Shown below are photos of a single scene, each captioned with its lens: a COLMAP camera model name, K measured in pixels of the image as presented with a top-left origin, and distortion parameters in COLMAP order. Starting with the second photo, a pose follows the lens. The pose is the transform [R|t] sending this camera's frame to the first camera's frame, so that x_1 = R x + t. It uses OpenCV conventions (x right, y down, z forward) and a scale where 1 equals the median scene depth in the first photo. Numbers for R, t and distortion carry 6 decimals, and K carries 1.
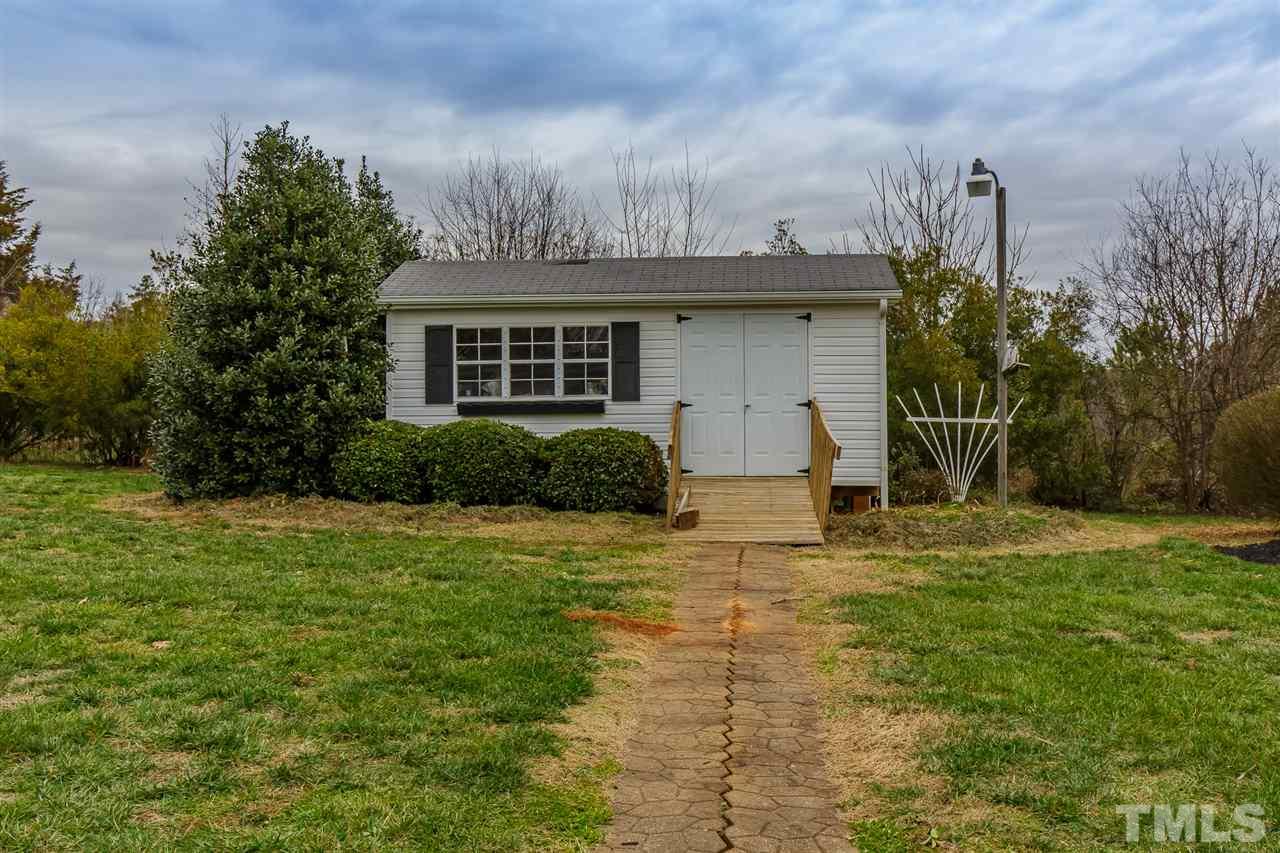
lens RADIAL K [[1334.0, 0, 635.5], [0, 1334.0, 431.7], [0, 0, 1]] dist [0.030319, 0.000000]
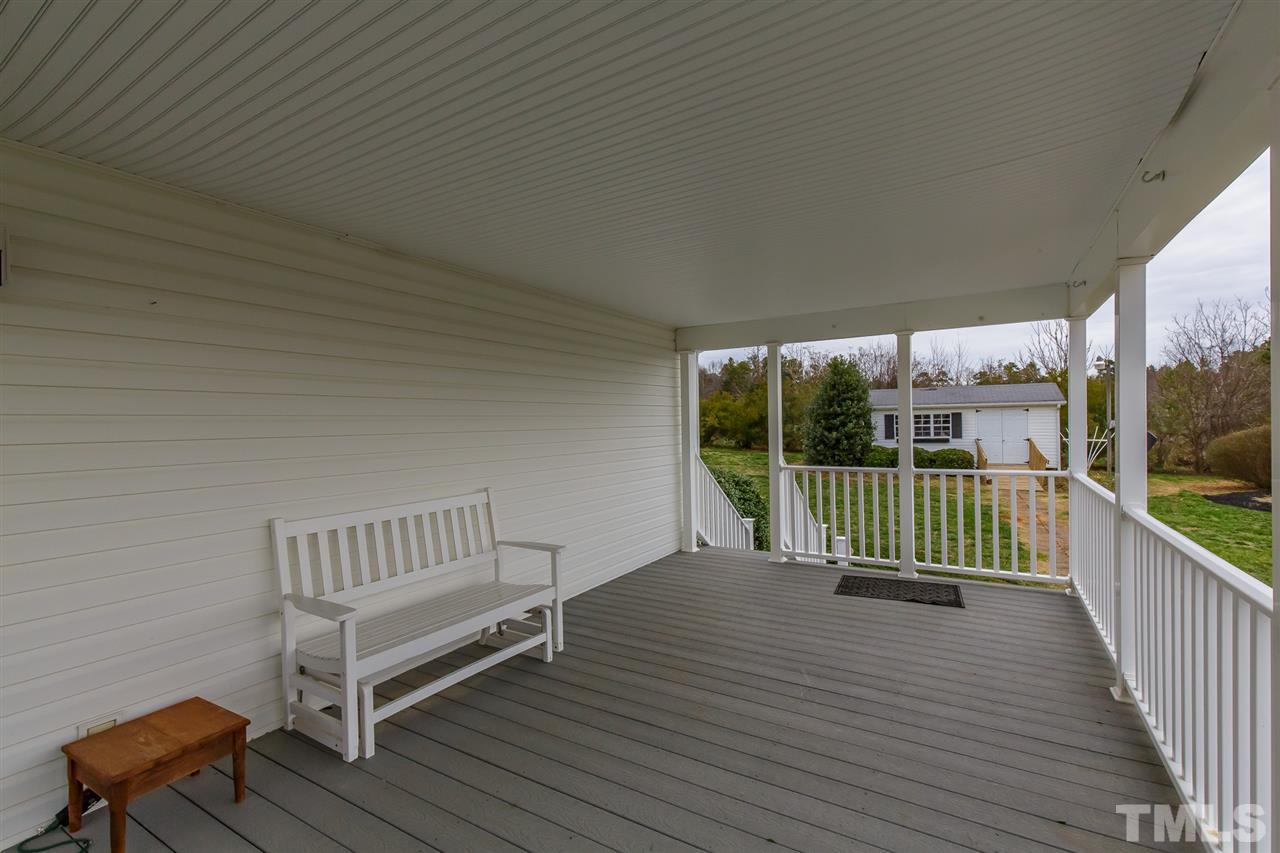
lens RADIAL K [[578.6, 0, 641.0], [0, 578.6, 421.4], [0, 0, 1]] dist [0.002002, 0.000348]
pose [[0.925275, -0.010235, -0.379158, -0.173668], [0.016132, 0.999793, 0.012377, -0.089897], [0.378953, -0.017569, 0.925249, -0.499032]]
